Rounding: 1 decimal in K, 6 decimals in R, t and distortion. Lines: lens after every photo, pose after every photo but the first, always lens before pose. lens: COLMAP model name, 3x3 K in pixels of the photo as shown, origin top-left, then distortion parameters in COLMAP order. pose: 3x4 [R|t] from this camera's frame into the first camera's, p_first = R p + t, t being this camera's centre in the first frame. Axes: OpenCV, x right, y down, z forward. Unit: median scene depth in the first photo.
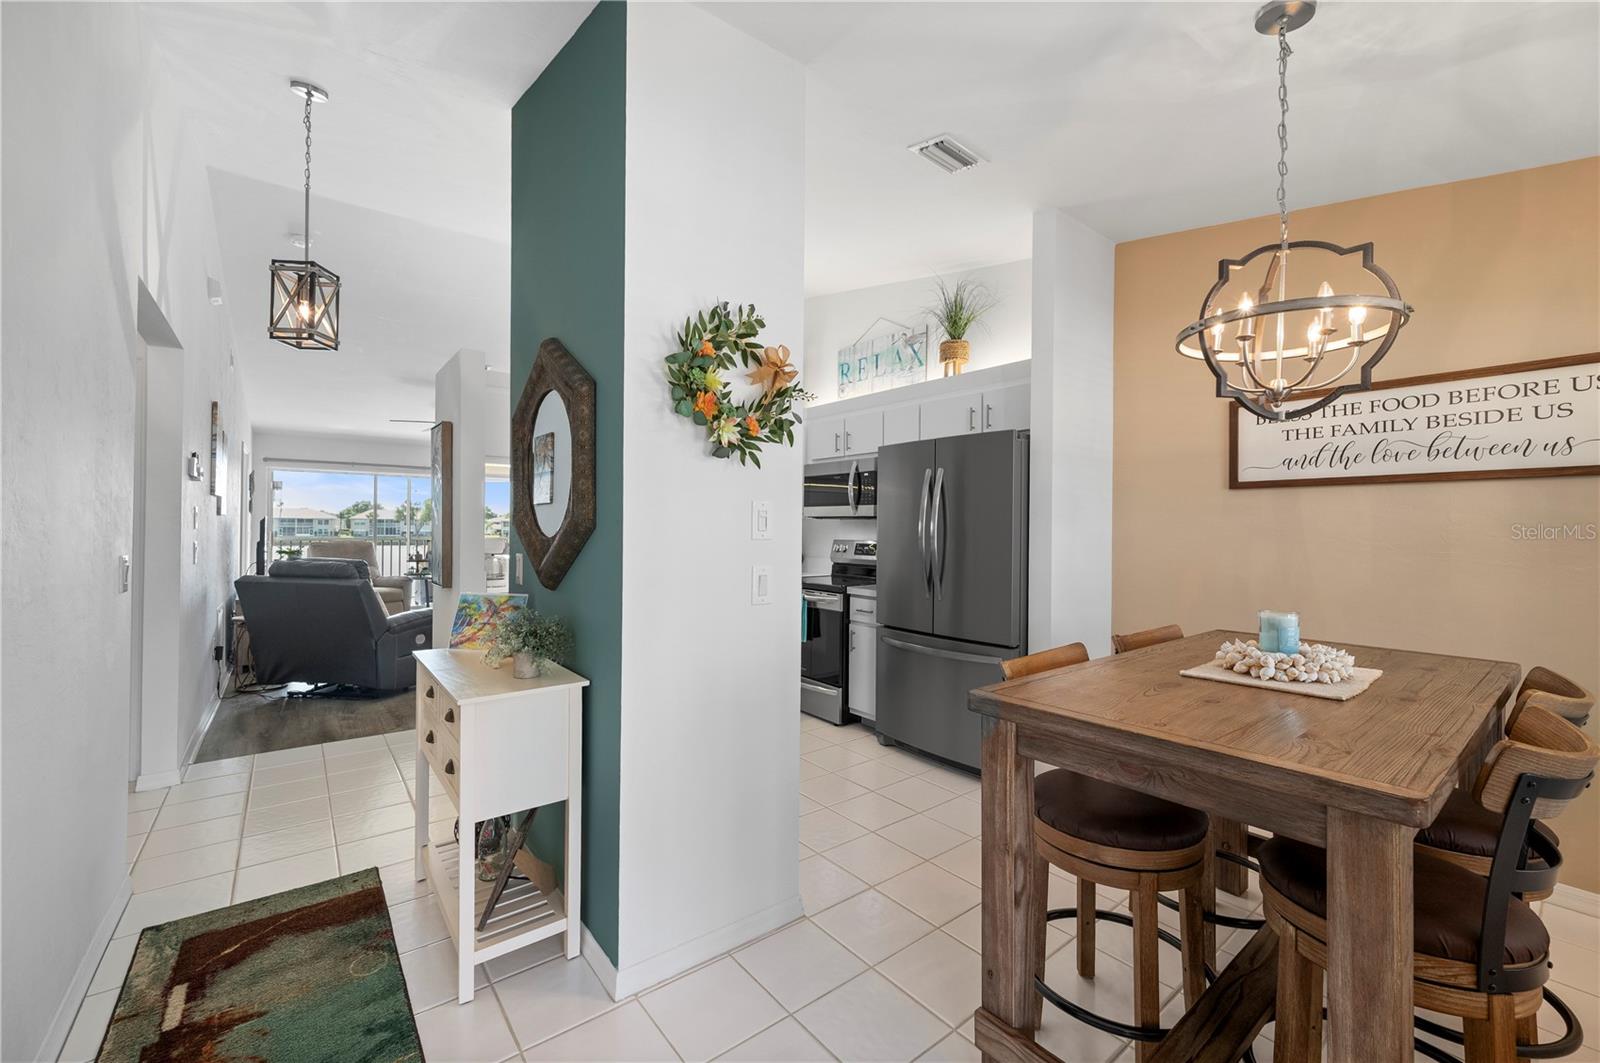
lens RADIAL K [[640.3, 0, 813.7], [0, 640.3, 529.1], [0, 0, 1]] dist [-0.000137, -0.000821]
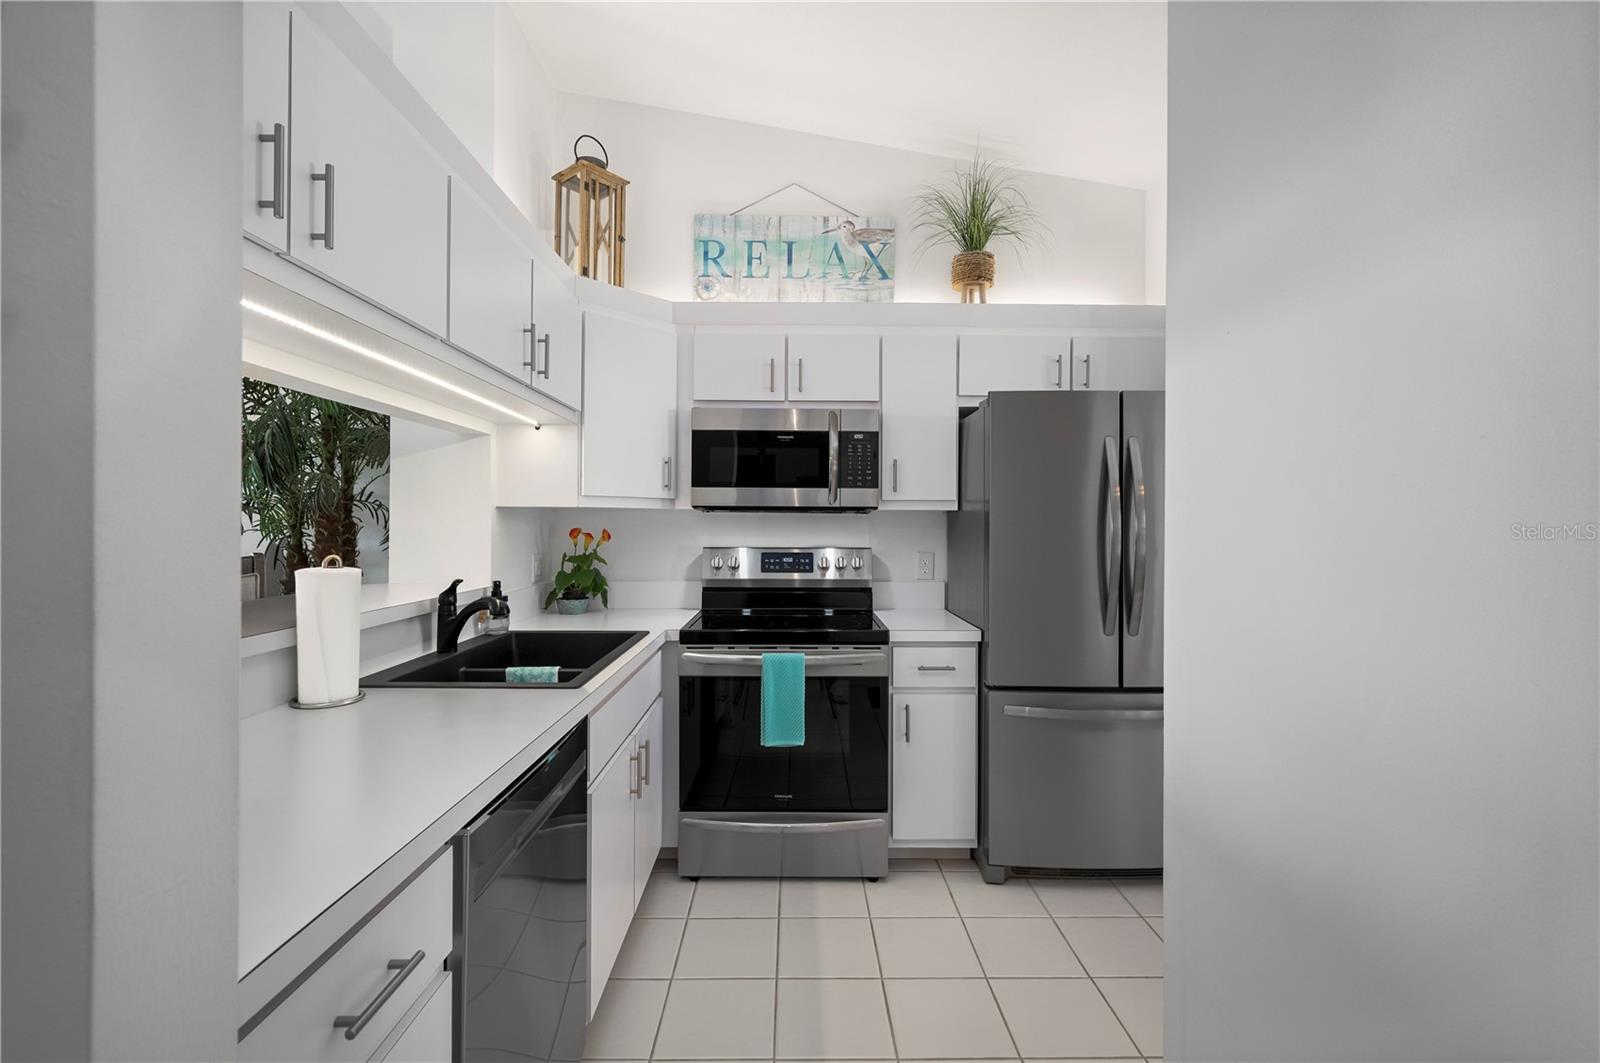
lens RADIAL K [[650.0, 0, 803.5], [0, 650.0, 519.9], [0, 0, 1]] dist [0.003066, 0.000066]
pose [[0.632602, -0.014764, 0.774336, -0.403780], [0.005947, 0.999881, 0.014206, -0.015910], [-0.774454, -0.004381, 0.632615, 0.631592]]
